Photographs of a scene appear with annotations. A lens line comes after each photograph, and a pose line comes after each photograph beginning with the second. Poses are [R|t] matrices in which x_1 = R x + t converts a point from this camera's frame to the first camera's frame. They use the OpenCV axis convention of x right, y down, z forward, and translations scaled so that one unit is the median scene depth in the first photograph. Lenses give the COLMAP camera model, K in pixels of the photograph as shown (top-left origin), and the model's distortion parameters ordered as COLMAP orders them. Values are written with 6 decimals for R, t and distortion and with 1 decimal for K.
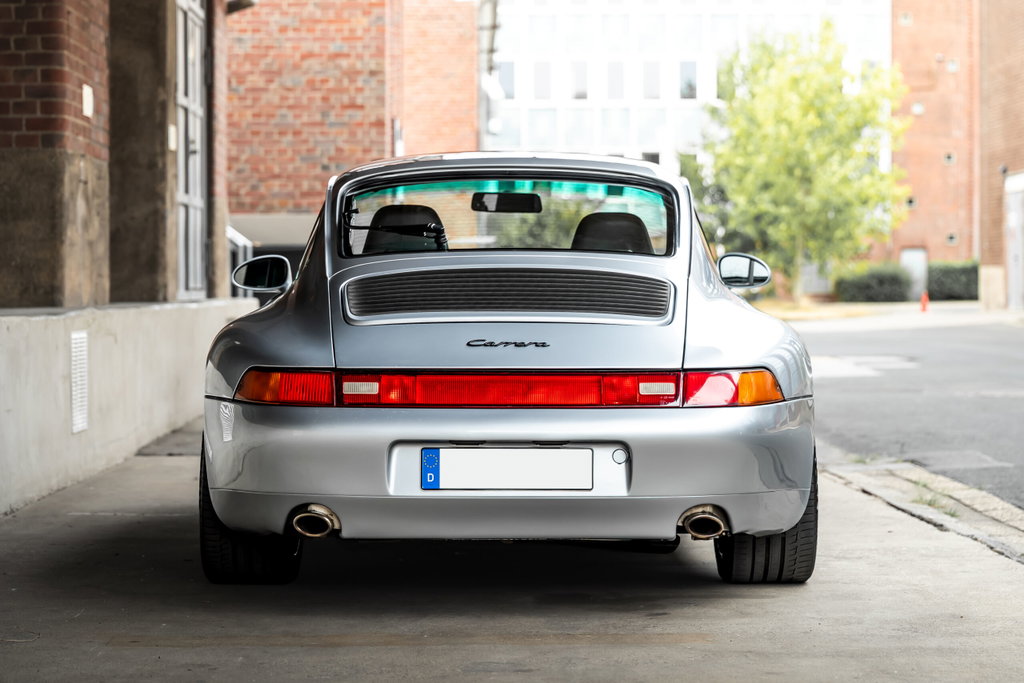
lens RADIAL K [[2609.1, 0, 512.9], [0, 2609.1, 341.7], [0, 0, 1]] dist [0.013521, 0.000000]
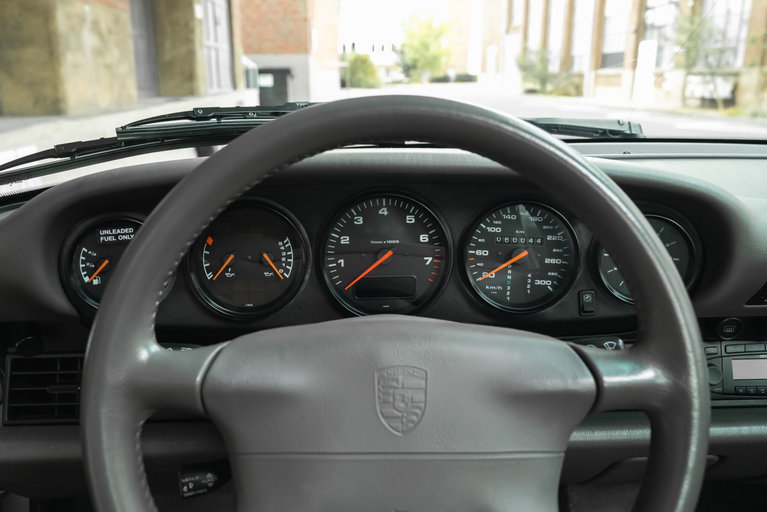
lens RADIAL K [[619.6, 0, 385.4], [0, 619.6, 249.9], [0, 0, 1]] dist [0.005548, -0.007759]
pose [[0.998020, -0.016270, 0.060765, -0.016107], [0.000762, 0.969031, 0.246938, -0.015813], [-0.062901, -0.246402, 0.967124, 0.426812]]
